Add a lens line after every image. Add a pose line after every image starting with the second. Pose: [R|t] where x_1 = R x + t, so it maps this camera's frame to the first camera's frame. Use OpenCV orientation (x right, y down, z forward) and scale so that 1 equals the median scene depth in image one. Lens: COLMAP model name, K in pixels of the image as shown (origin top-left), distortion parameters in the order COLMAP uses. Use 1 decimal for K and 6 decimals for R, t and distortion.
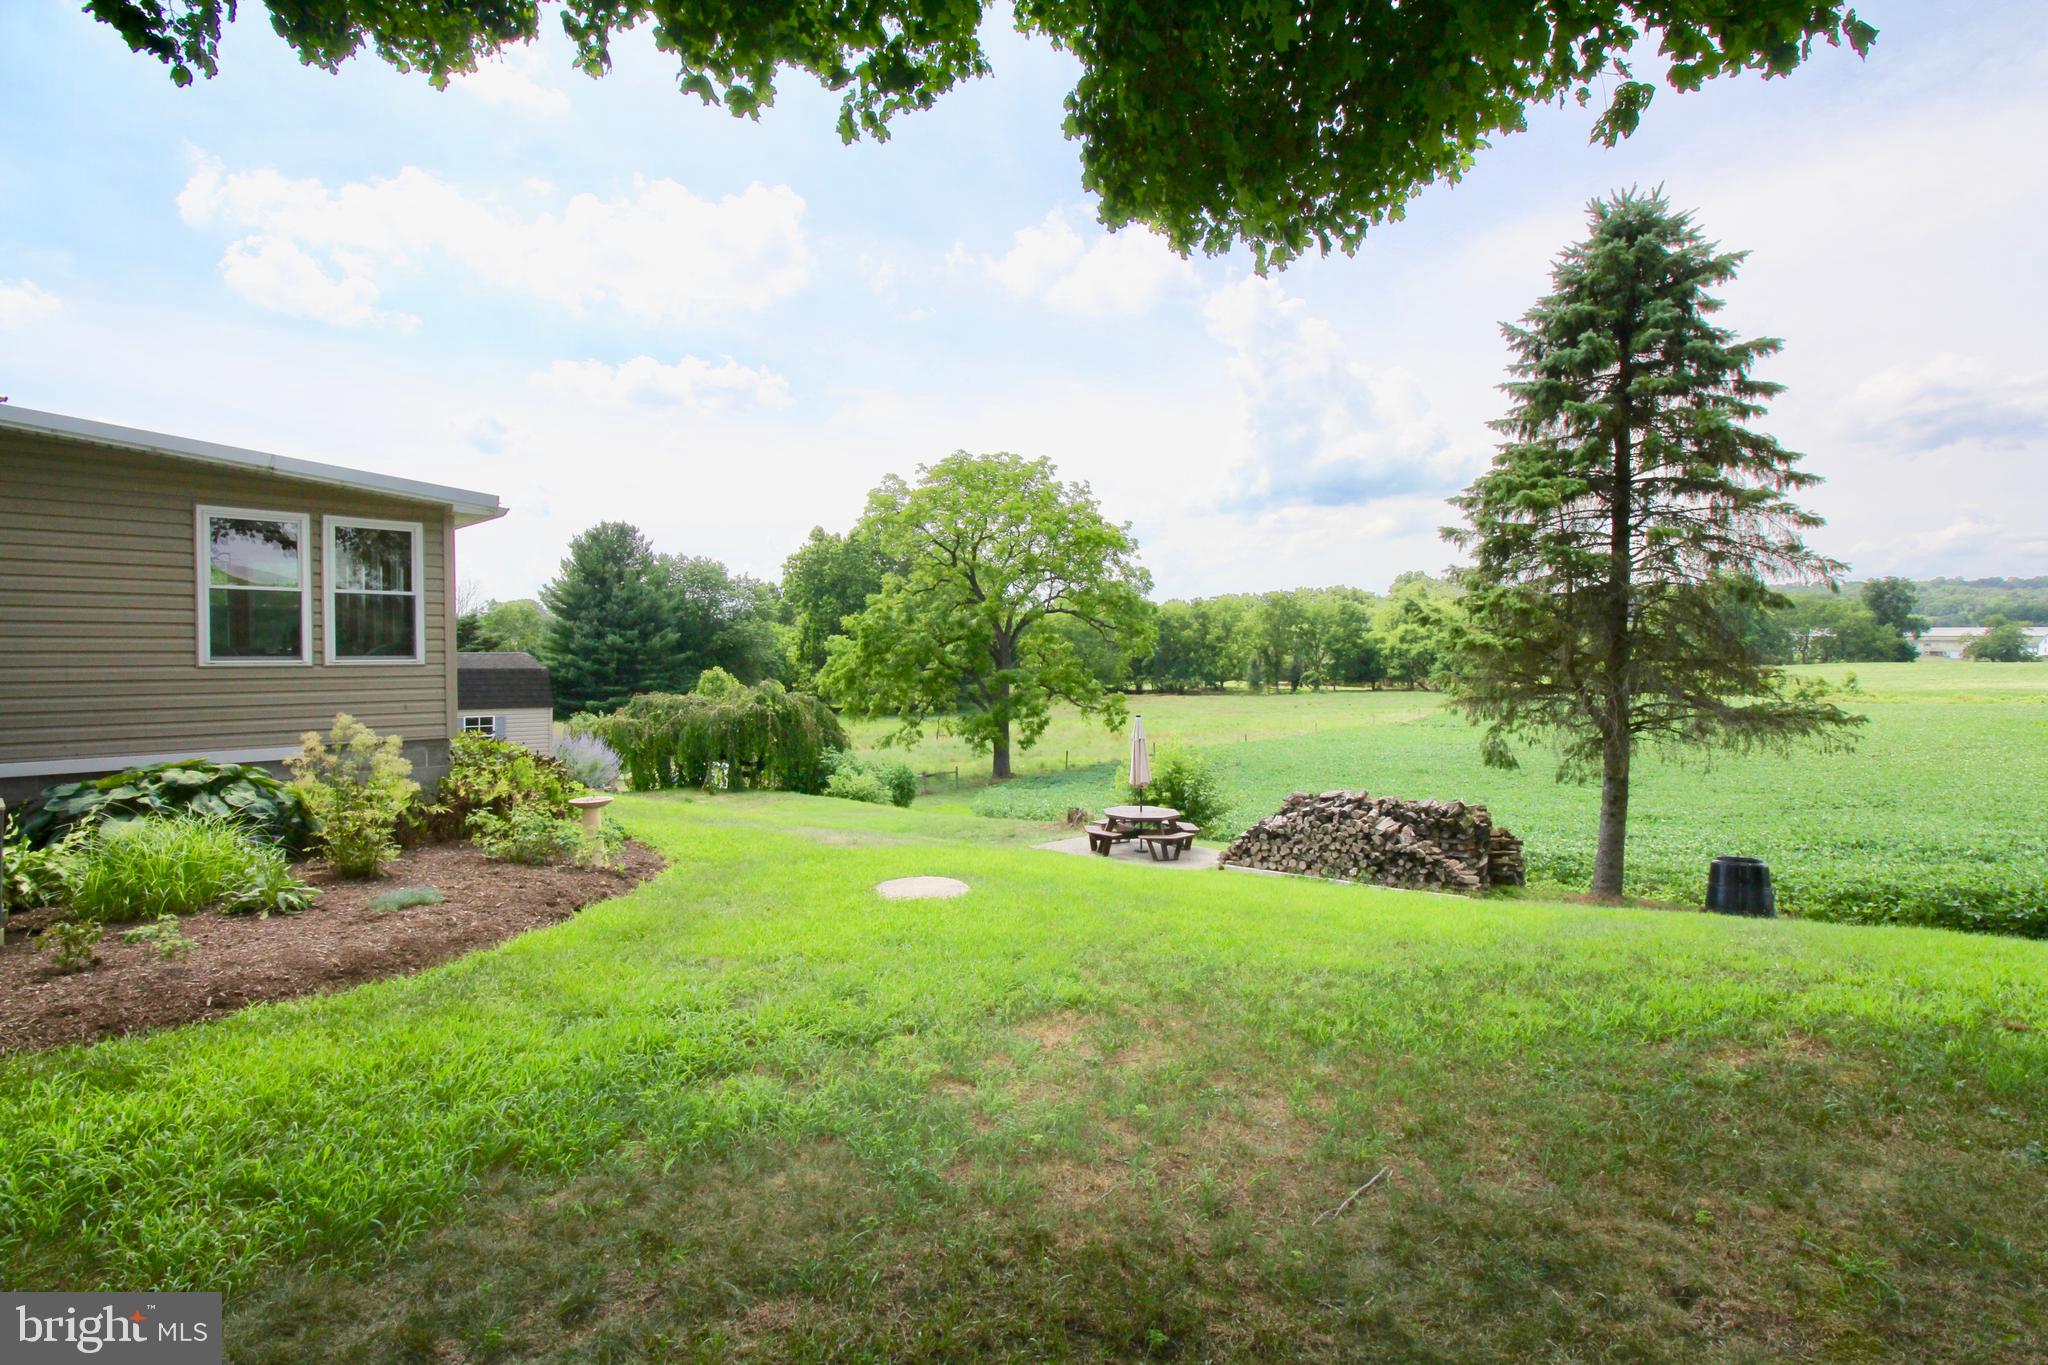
lens RADIAL K [[1011.3, 0, 1036.0], [0, 1011.3, 658.5], [0, 0, 1]] dist [0.036418, -0.022791]
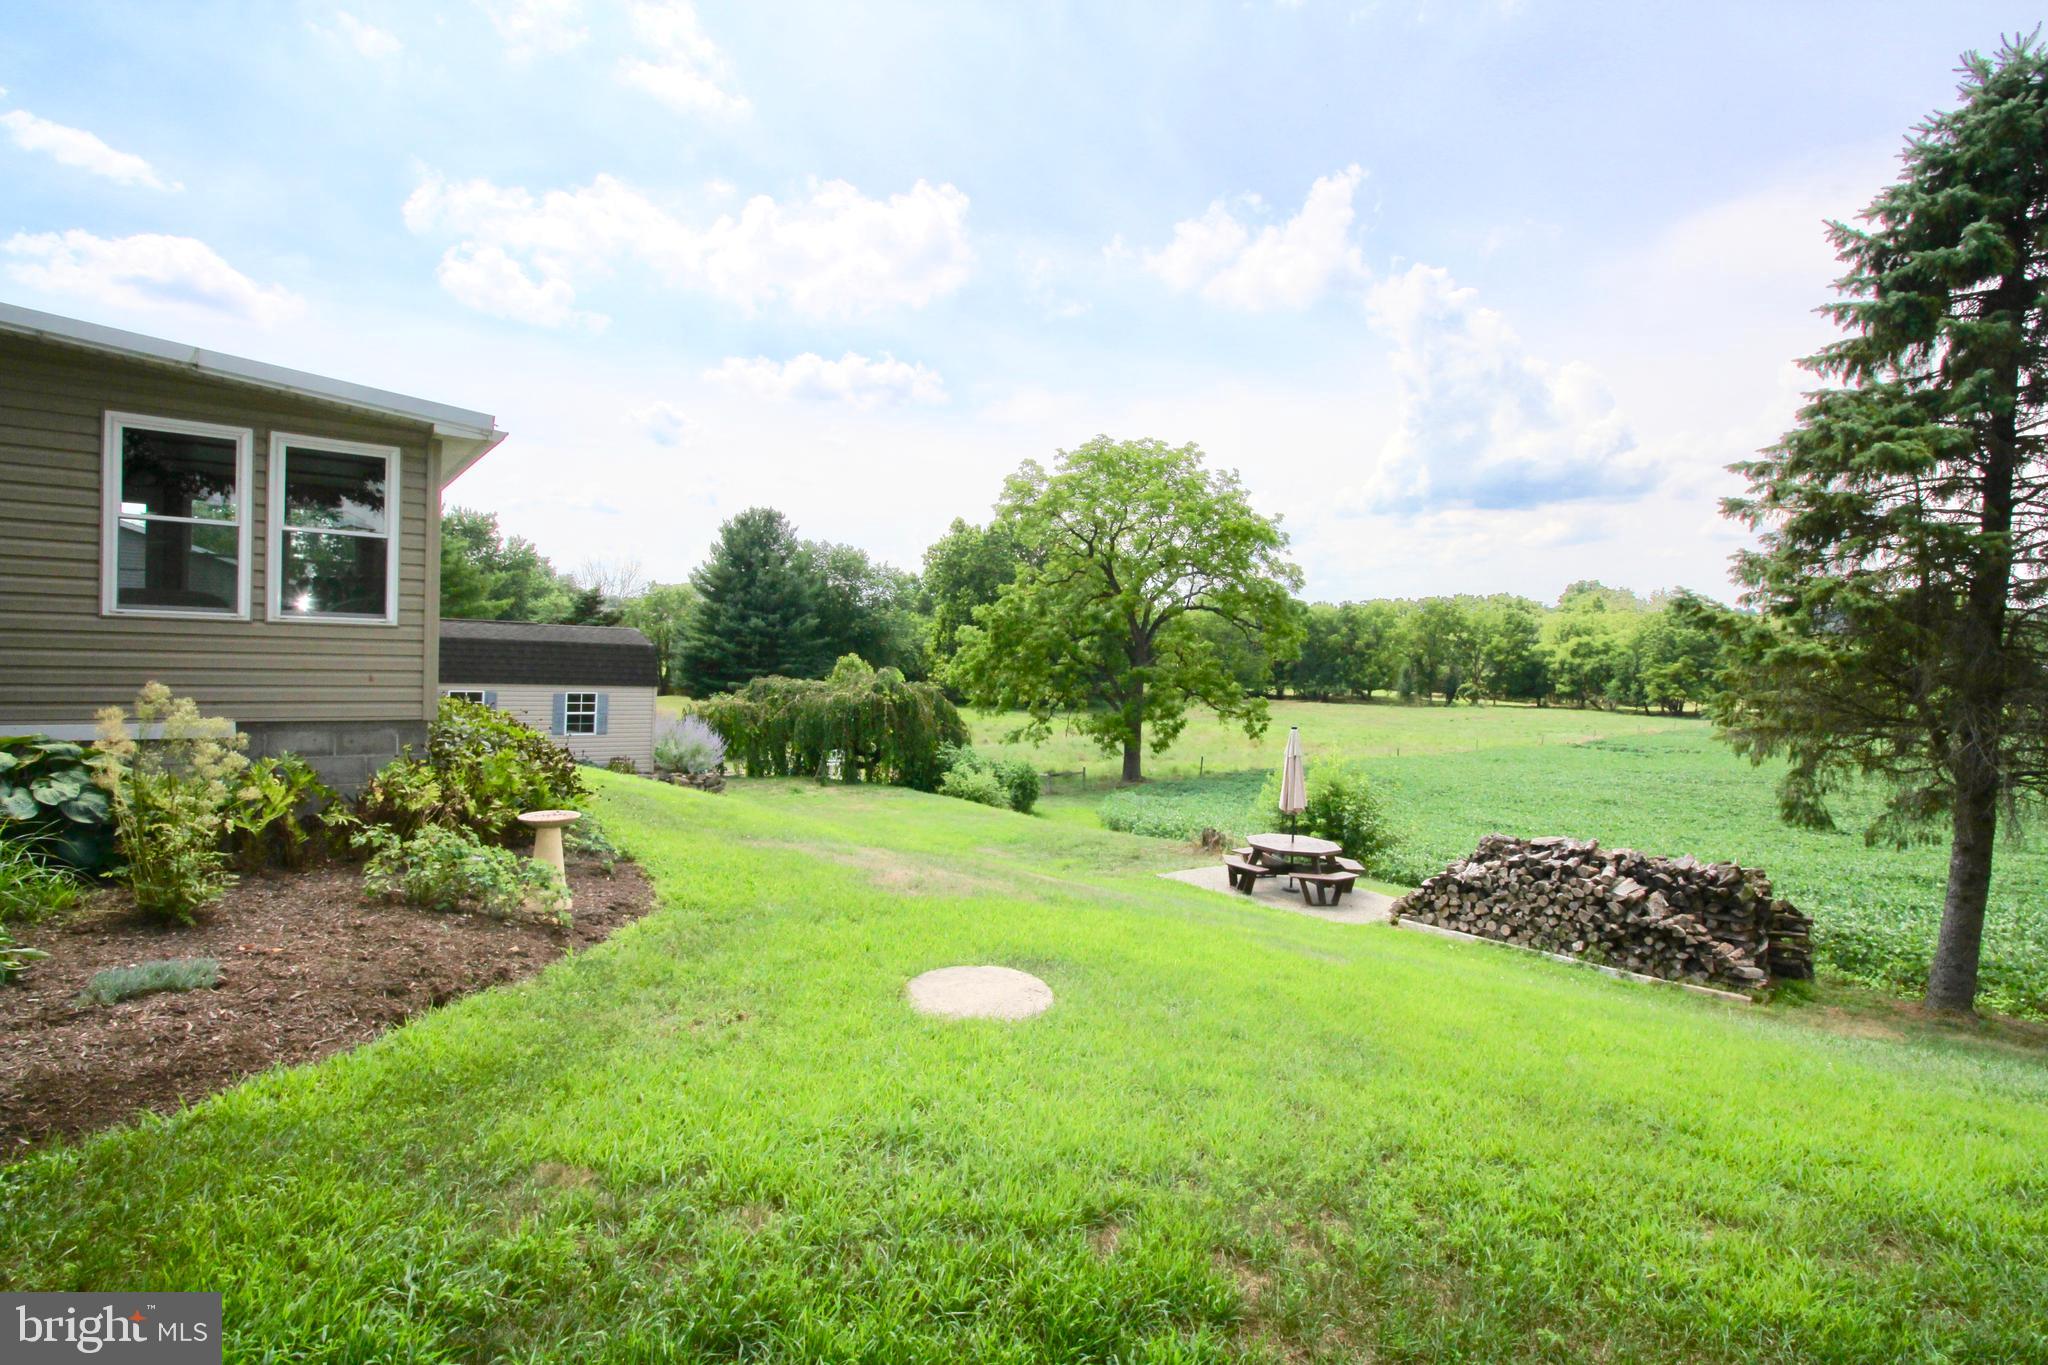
lens RADIAL K [[1011.3, 0, 1036.0], [0, 1011.3, 658.5], [0, 0, 1]] dist [0.036418, -0.022791]
pose [[0.990121, 0.039960, -0.134404, 0.000347], [-0.039604, 0.999201, 0.005326, 0.001223], [0.134510, 0.000050, 0.990912, 0.047429]]
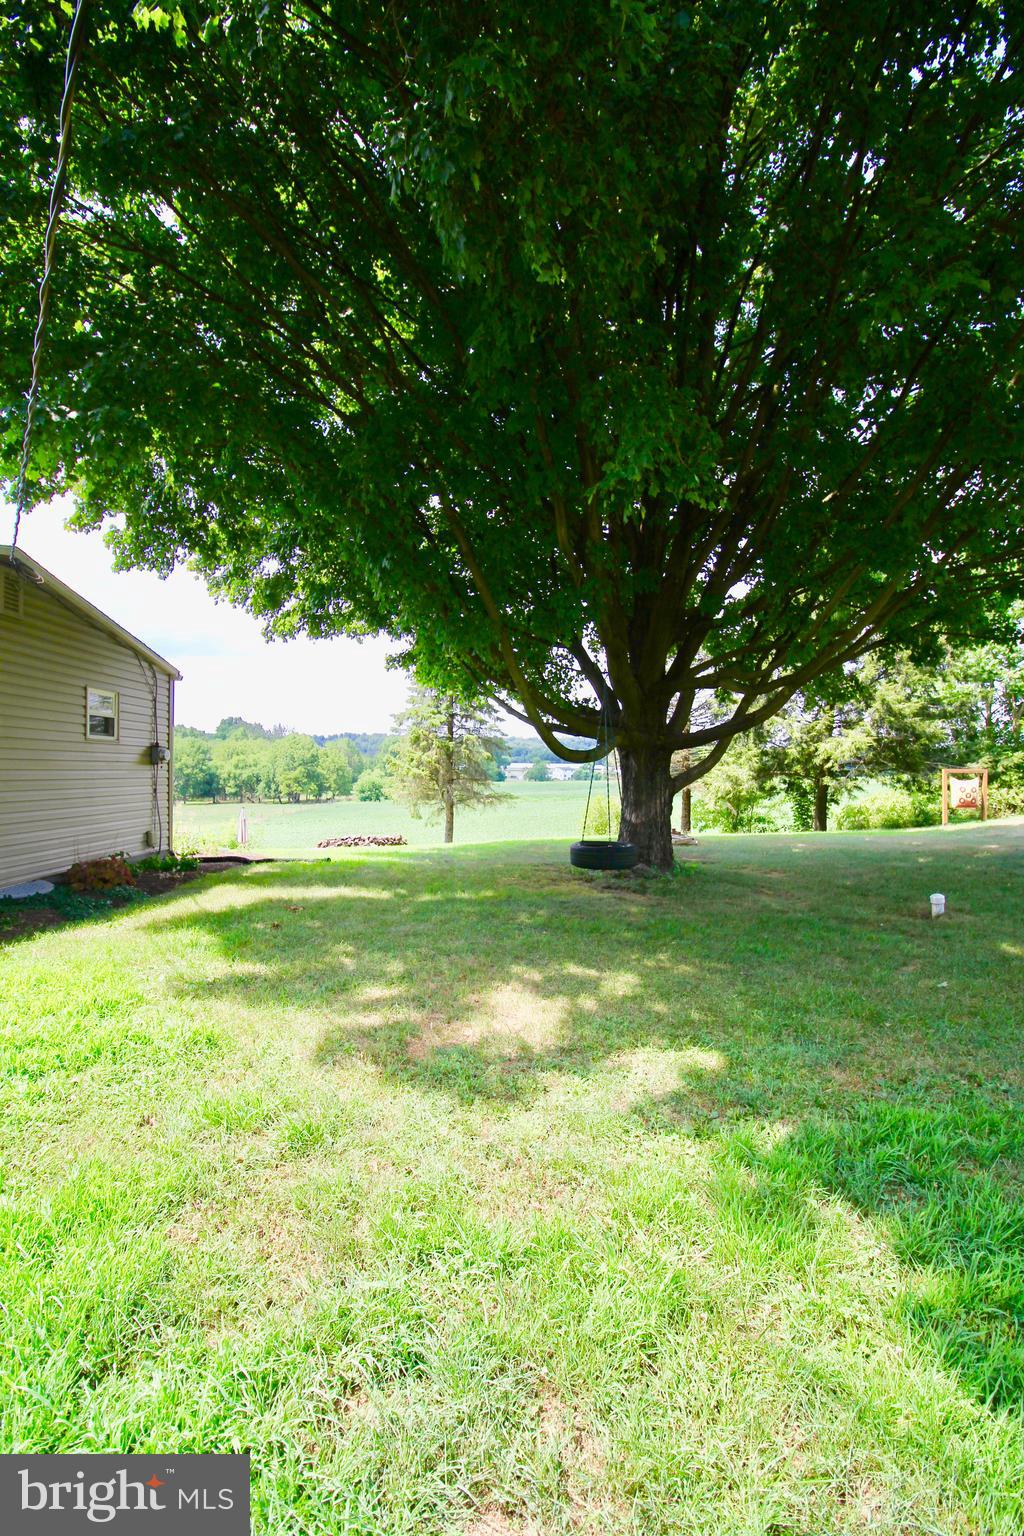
lens RADIAL K [[758.5, 0, 512.0], [0, 758.5, 768.0], [0, 0, 1]] dist [0.036418, -0.022791]
pose [[0.751802, 0.008283, 0.659337, -0.172824], [0.002495, 0.999878, -0.015406, 0.000953], [-0.659384, 0.013227, 0.751690, -0.173483]]
